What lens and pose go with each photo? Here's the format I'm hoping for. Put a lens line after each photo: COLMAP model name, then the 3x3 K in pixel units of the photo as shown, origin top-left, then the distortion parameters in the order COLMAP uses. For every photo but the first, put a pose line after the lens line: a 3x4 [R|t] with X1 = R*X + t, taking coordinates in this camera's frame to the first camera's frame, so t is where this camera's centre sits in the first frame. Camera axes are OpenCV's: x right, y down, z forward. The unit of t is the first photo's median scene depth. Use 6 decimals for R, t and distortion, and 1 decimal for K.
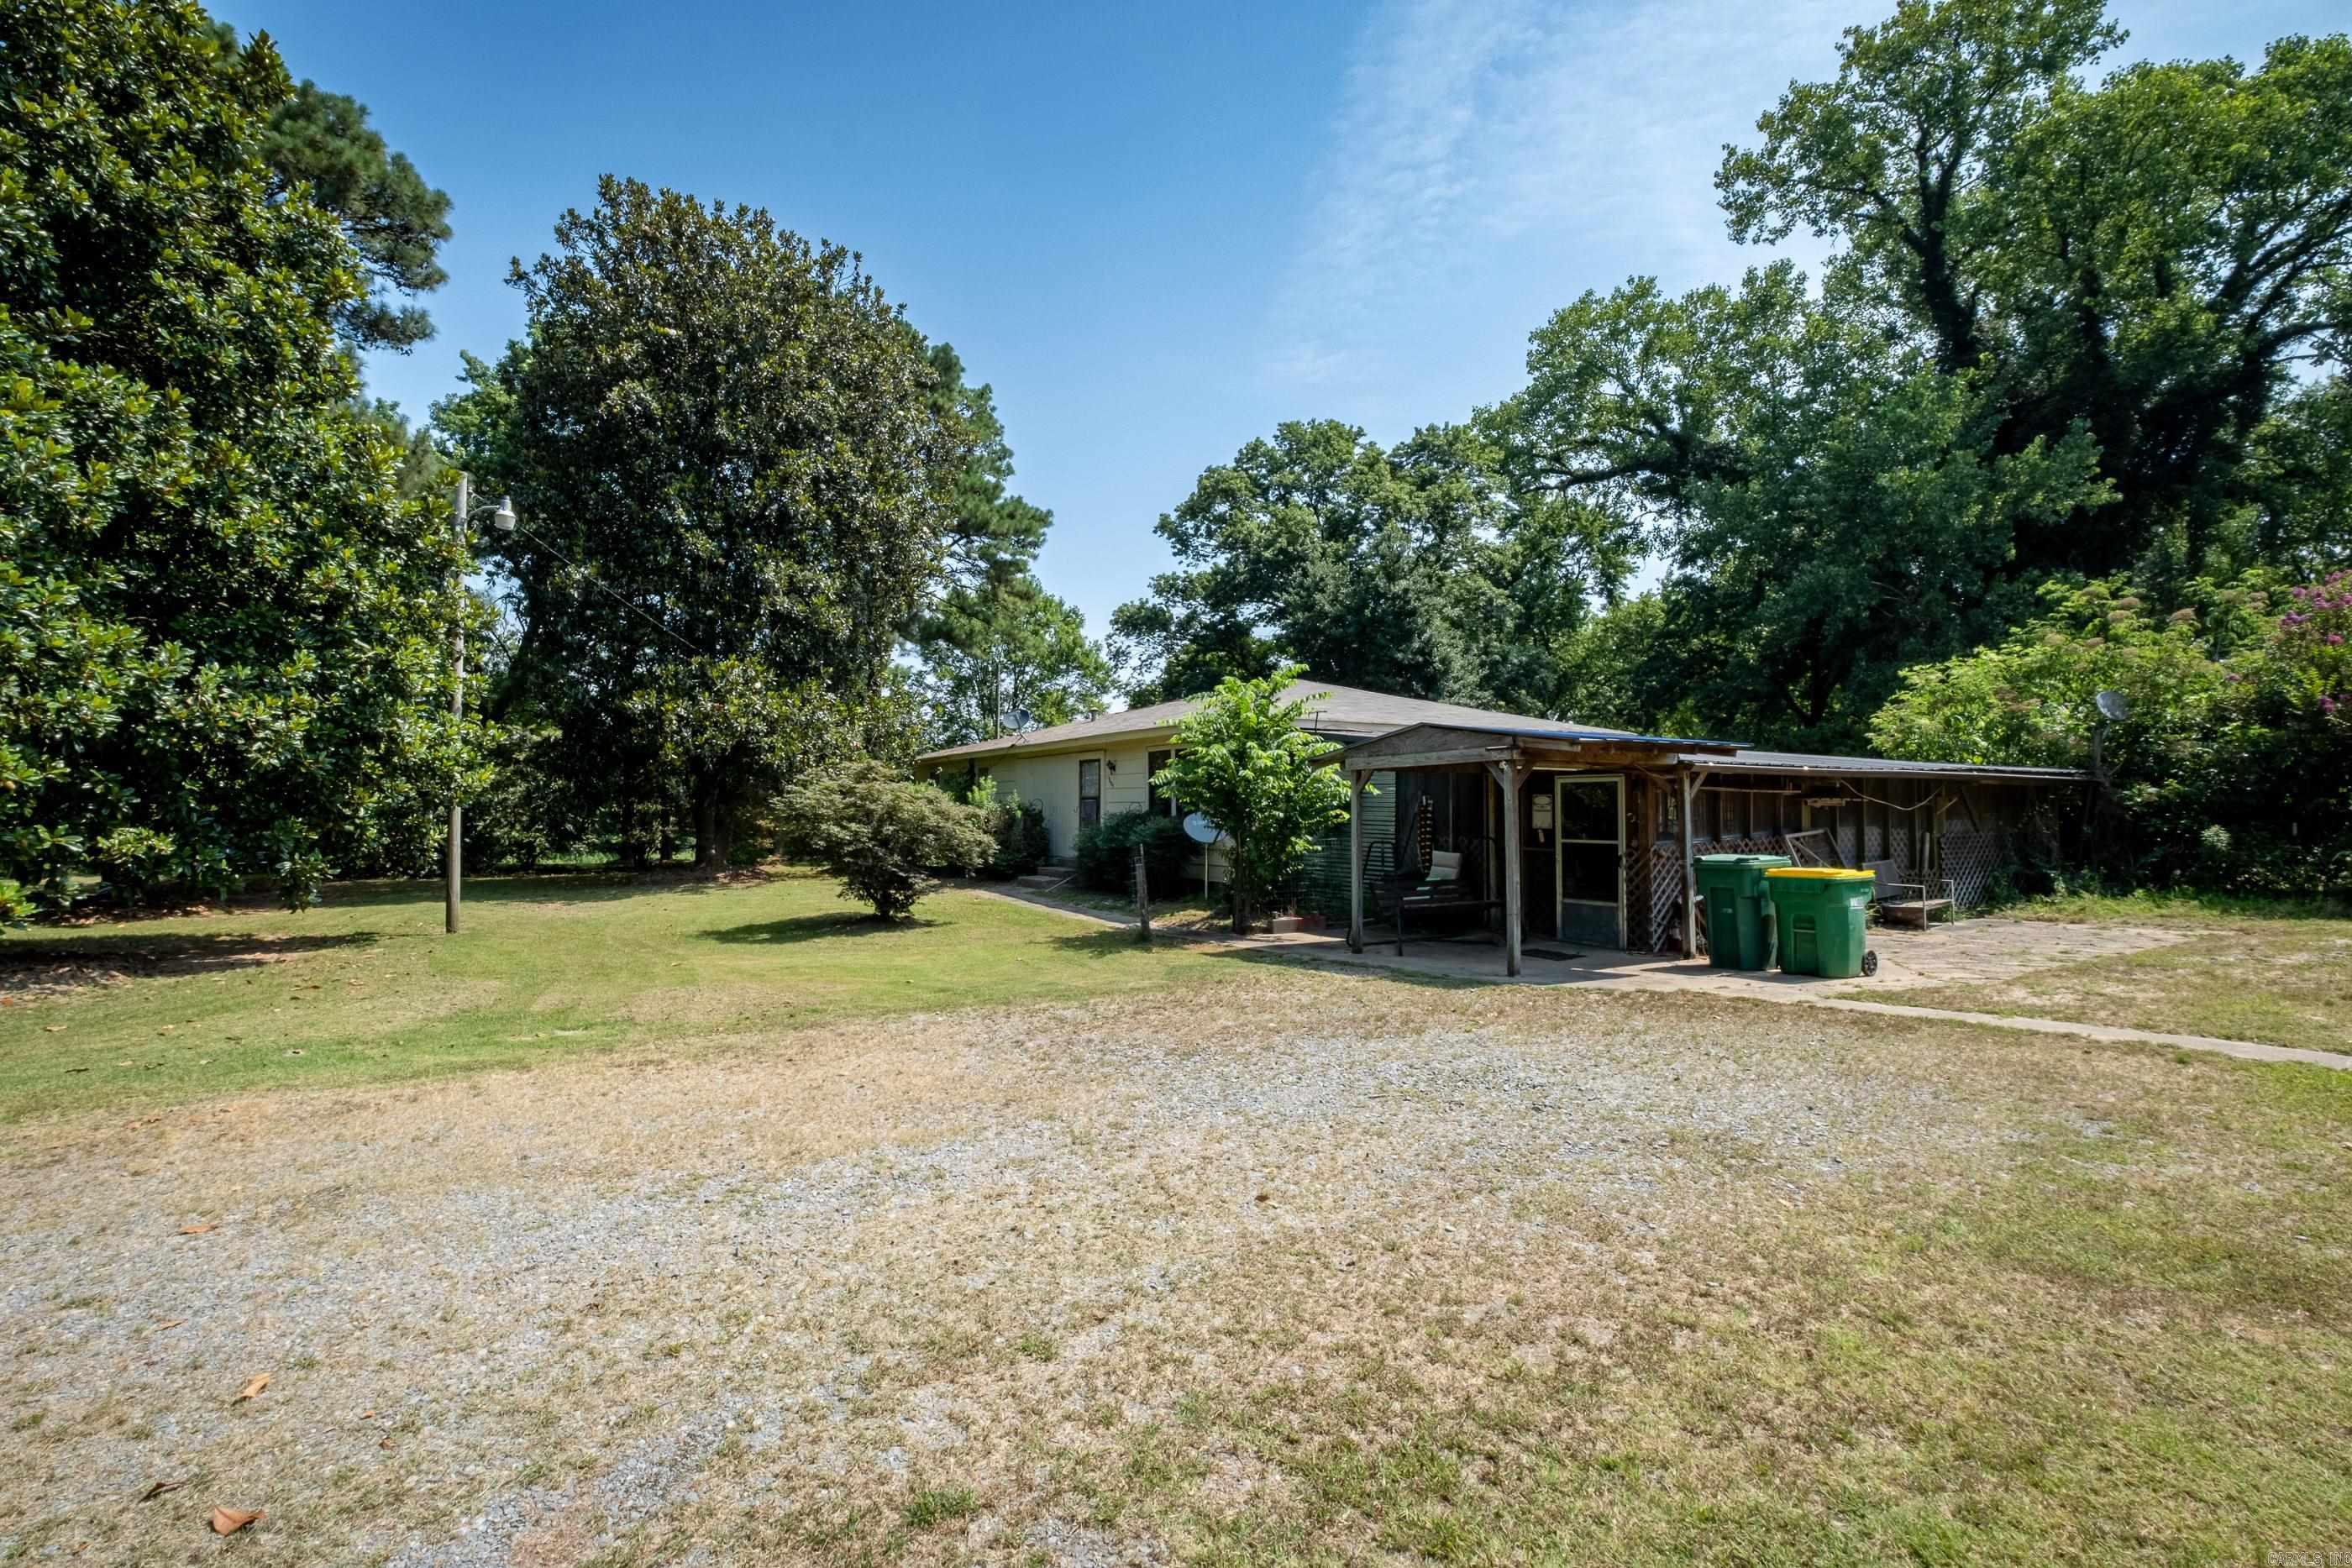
lens RADIAL K [[1124.0, 0, 1057.2], [0, 1124.0, 786.5], [0, 0, 1]] dist [0.000644, -0.000834]
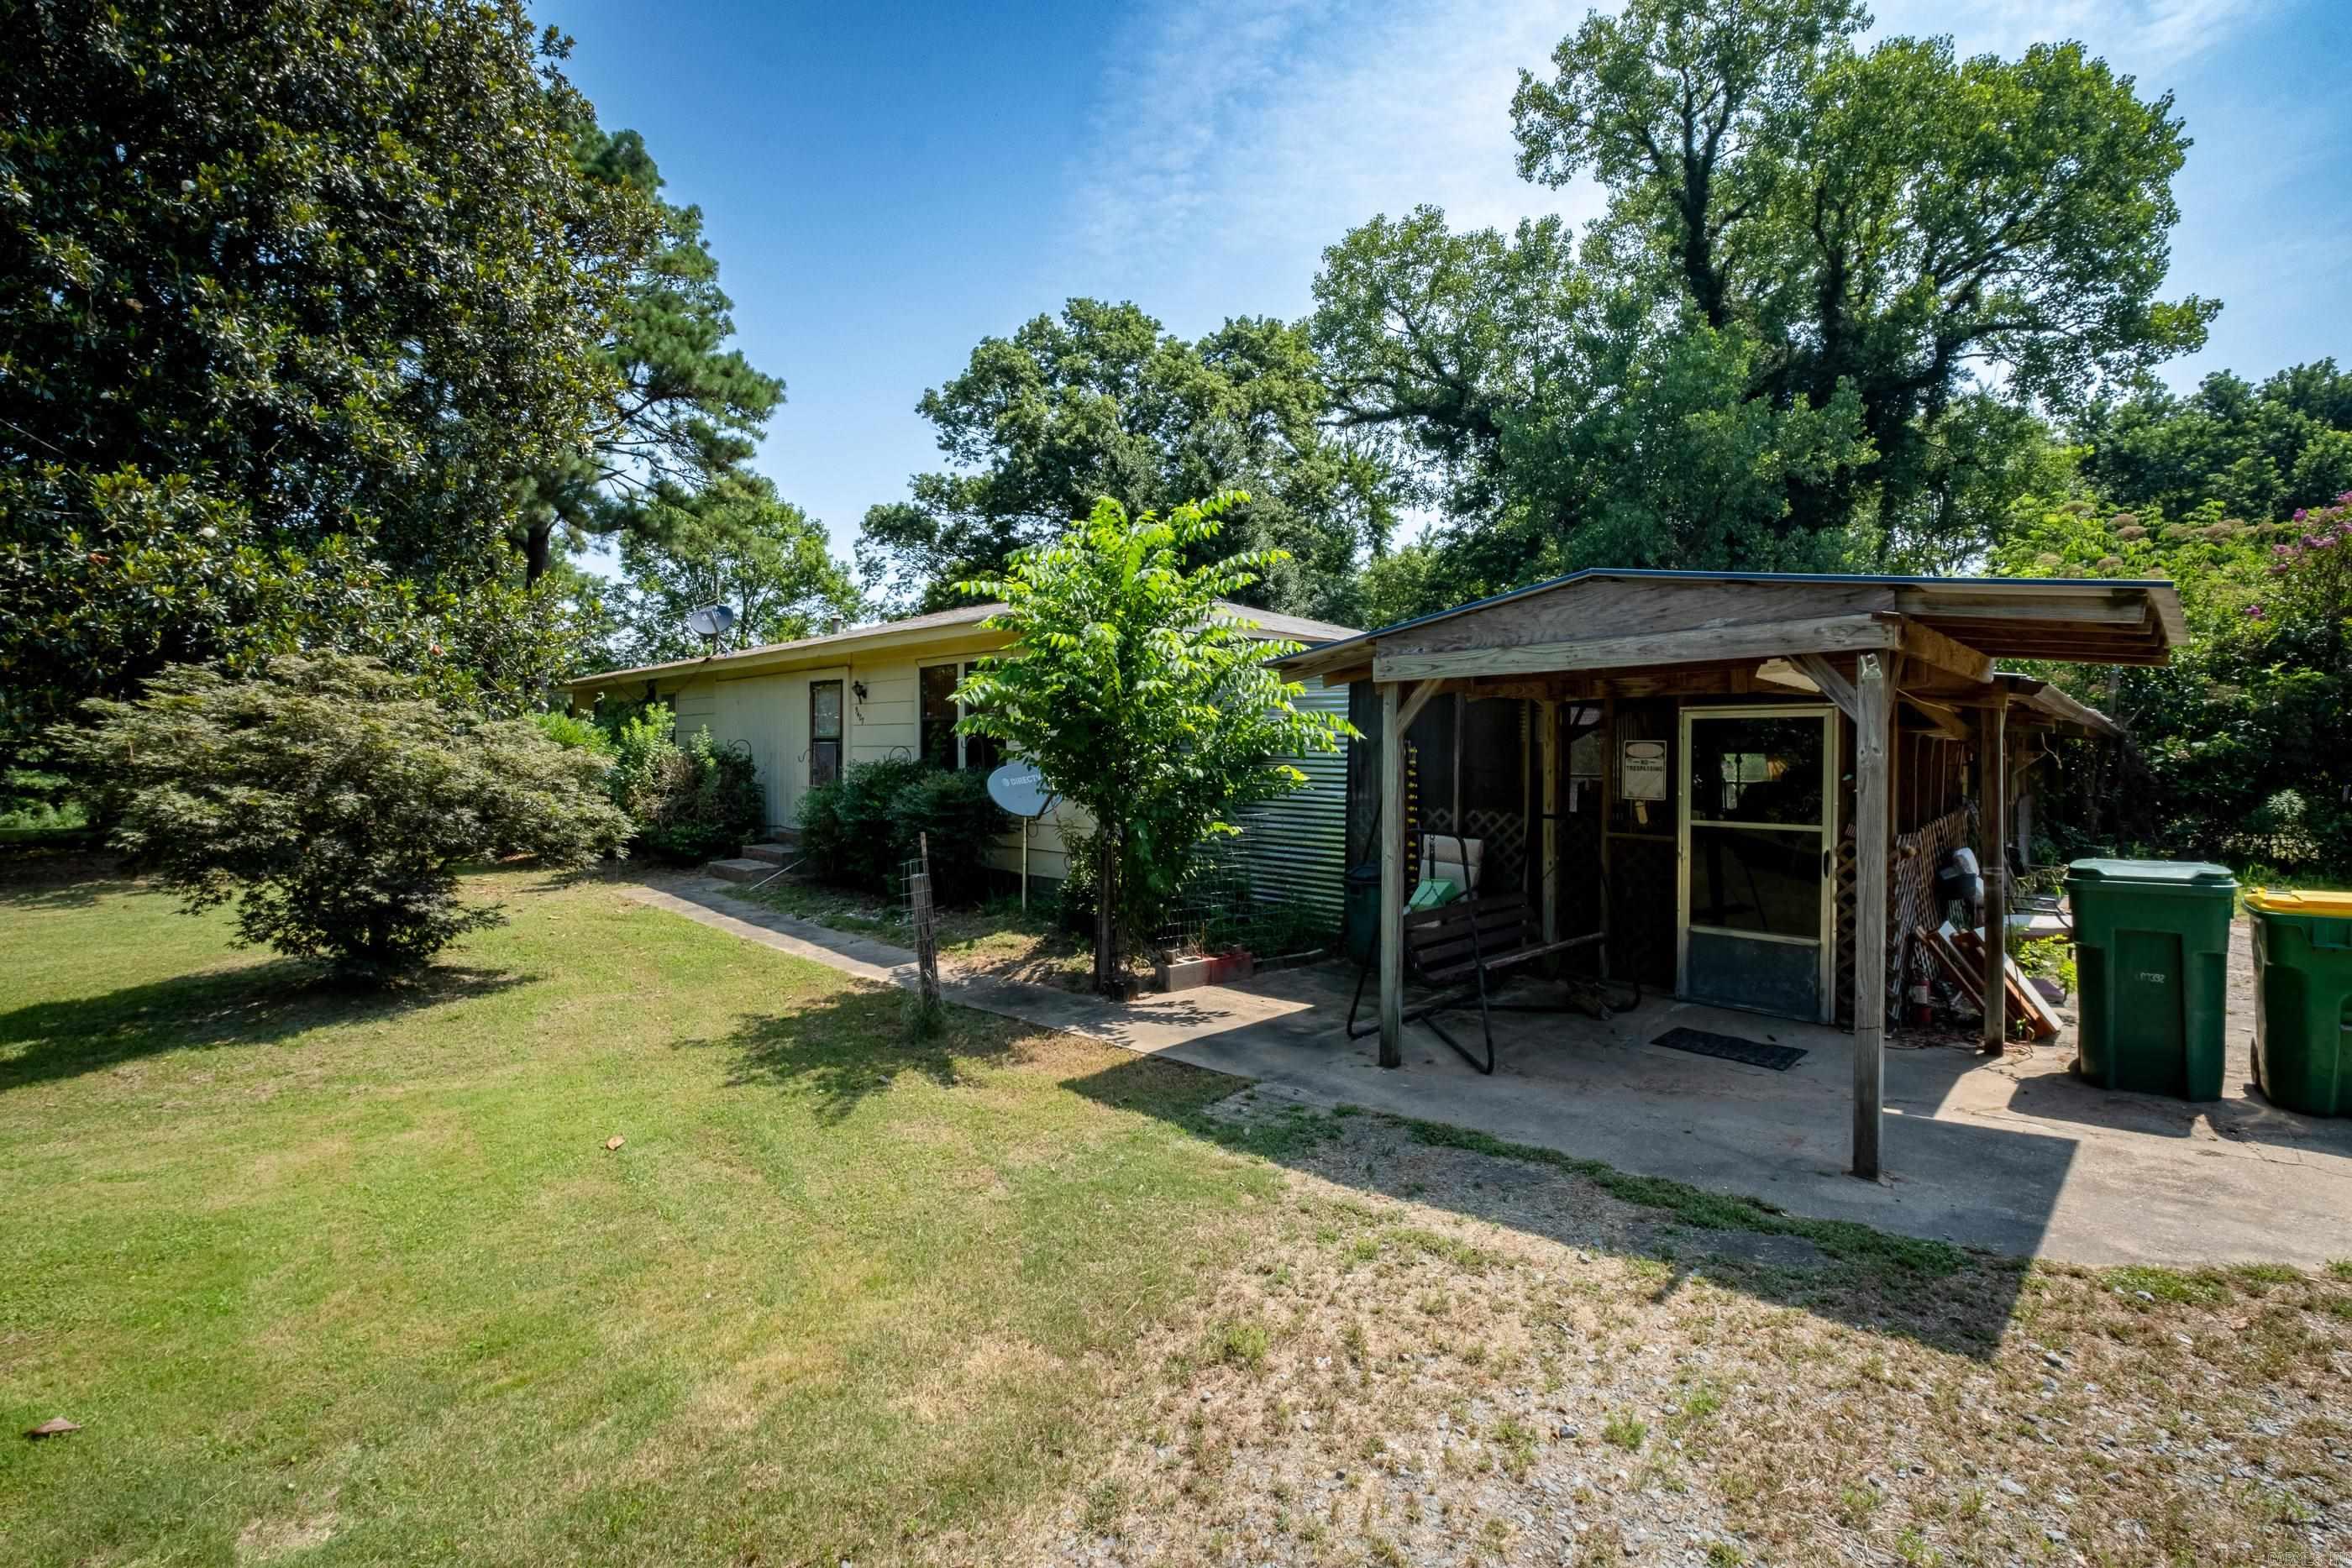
lens RADIAL K [[1078.6, 0, 1169.8], [0, 1078.6, 794.0], [0, 0, 1]] dist [-0.000298, -0.000145]
pose [[0.947421, -0.003767, 0.319969, 0.010781], [-0.014468, 0.998404, 0.054593, 0.003155], [-0.319664, -0.056352, 0.945854, 0.216004]]
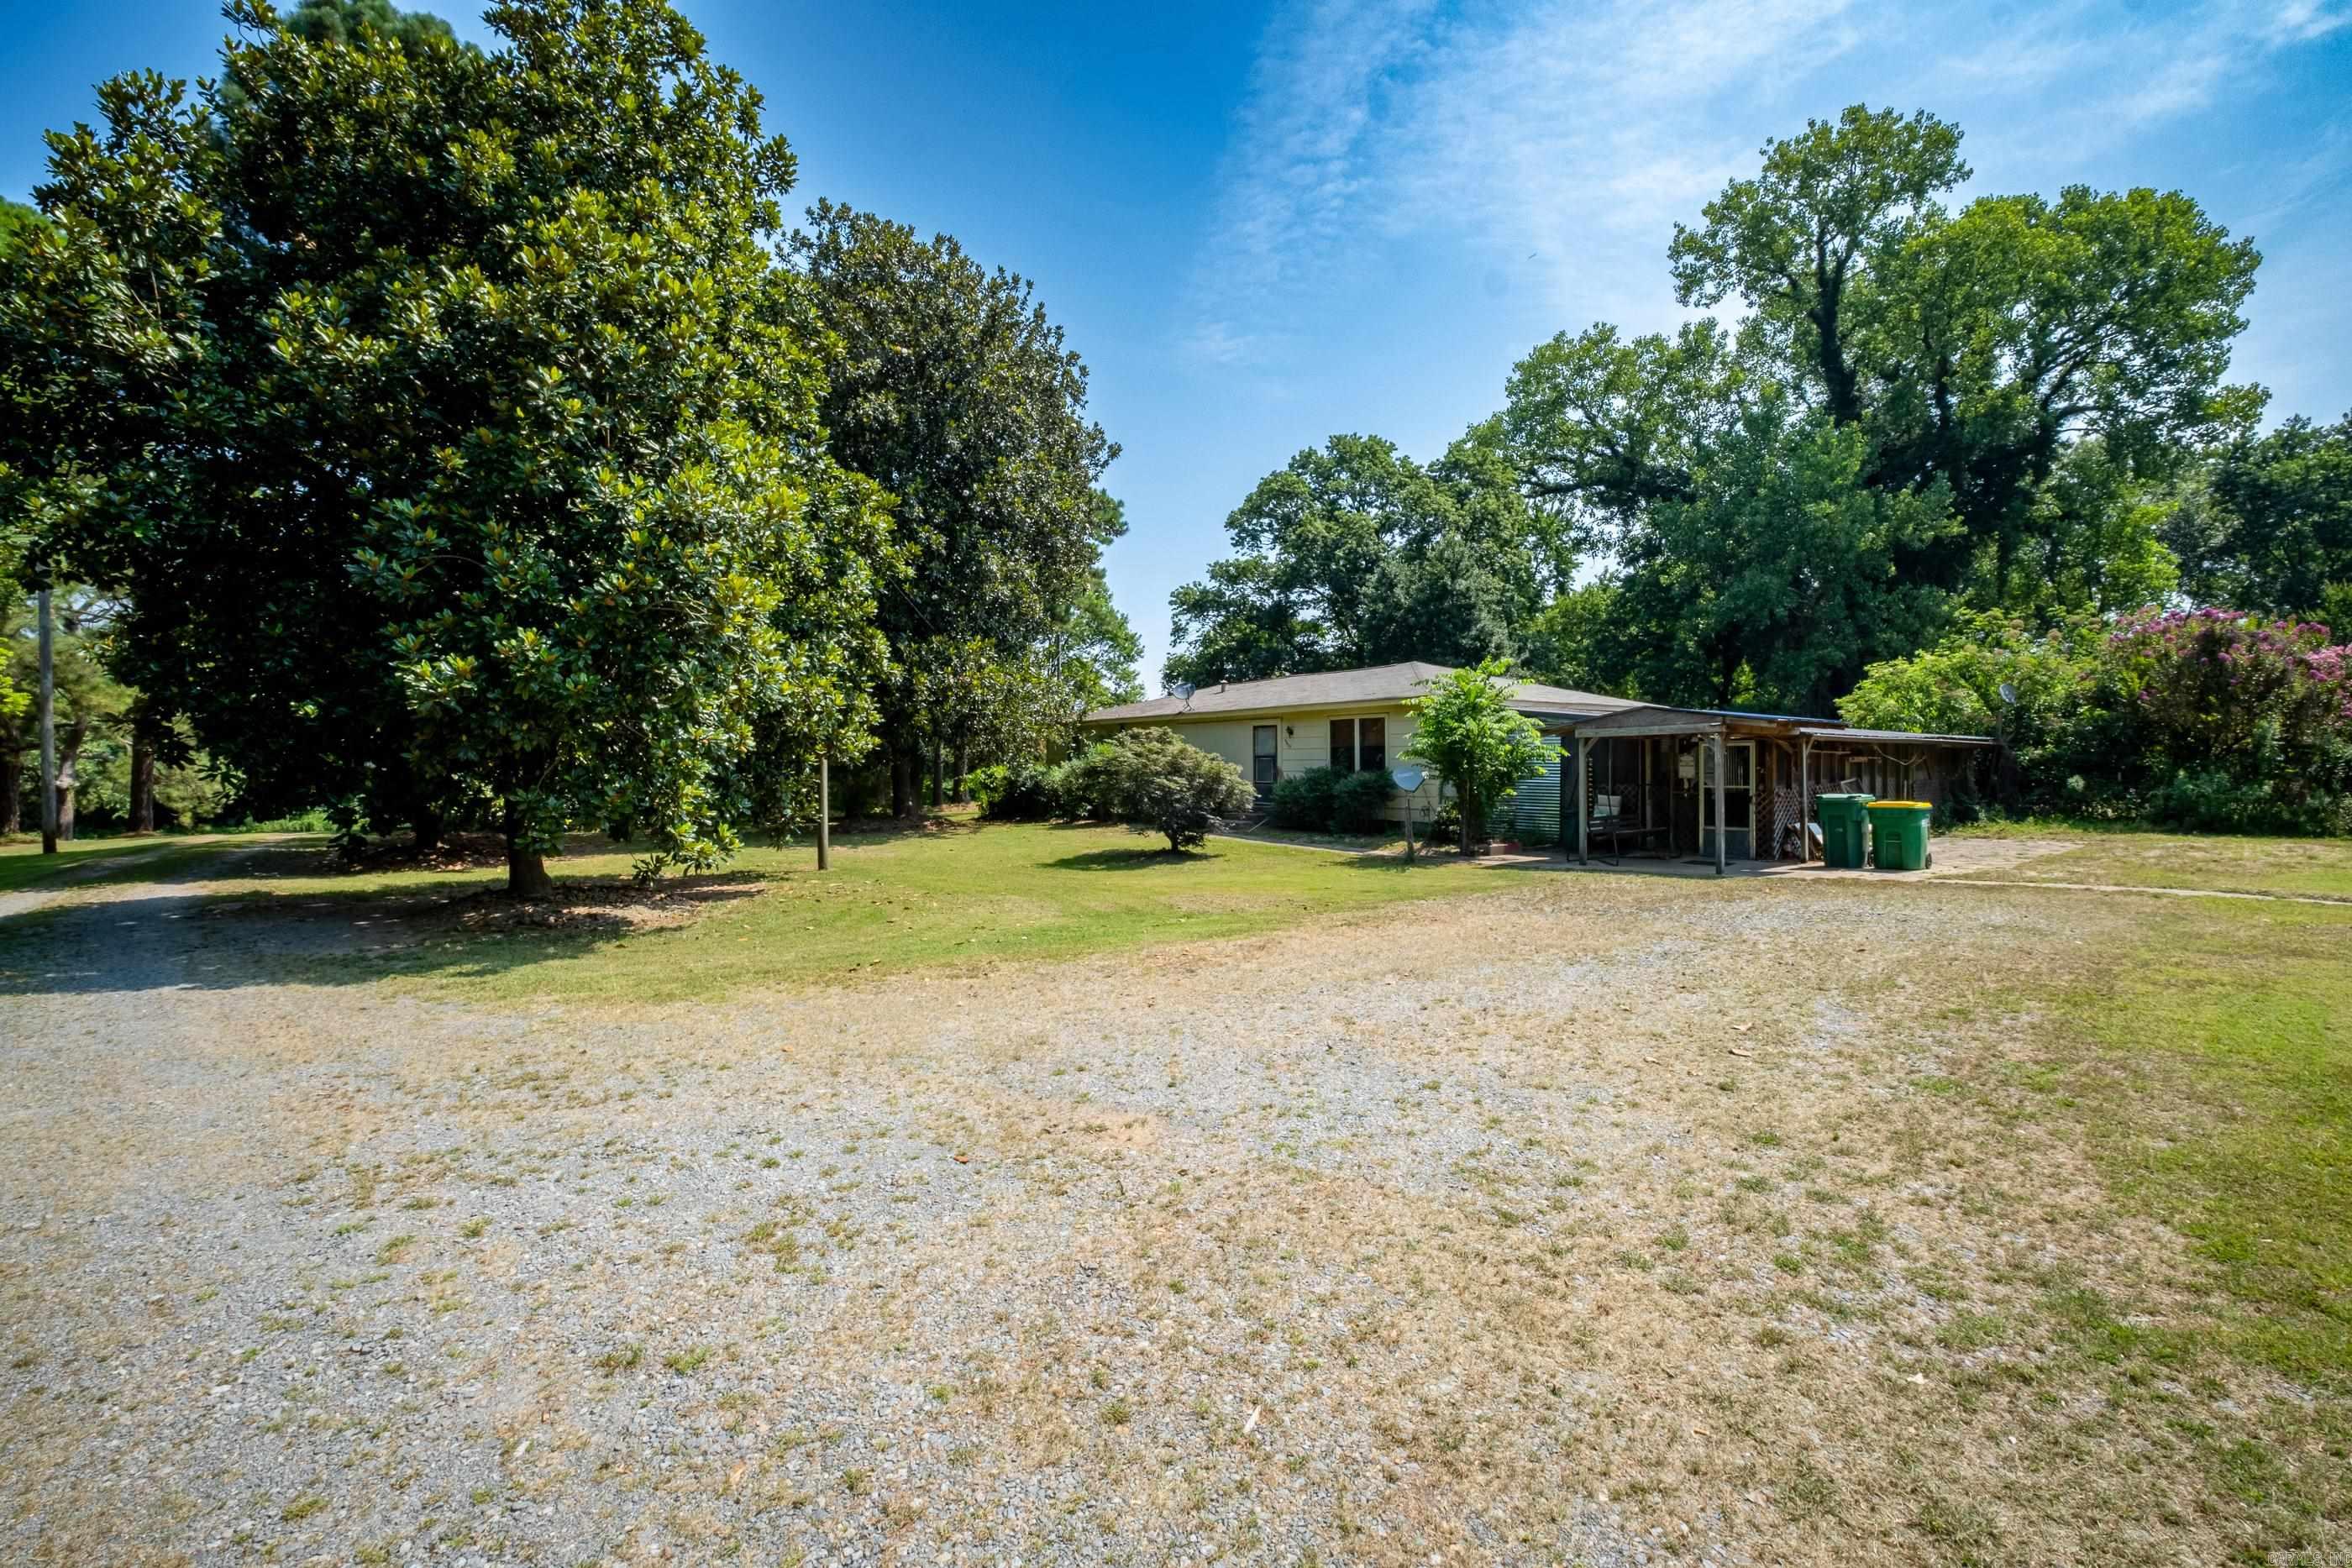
lens RADIAL K [[1065.3, 0, 1176.0], [0, 1065.3, 784.0], [0, 0, 1]] dist [-0.000231, 0.000321]
pose [[0.985500, -0.005268, 0.169592, -0.170651], [-0.000937, 0.999334, 0.036491, -0.001639], [-0.169672, -0.036121, 0.984838, -0.088184]]
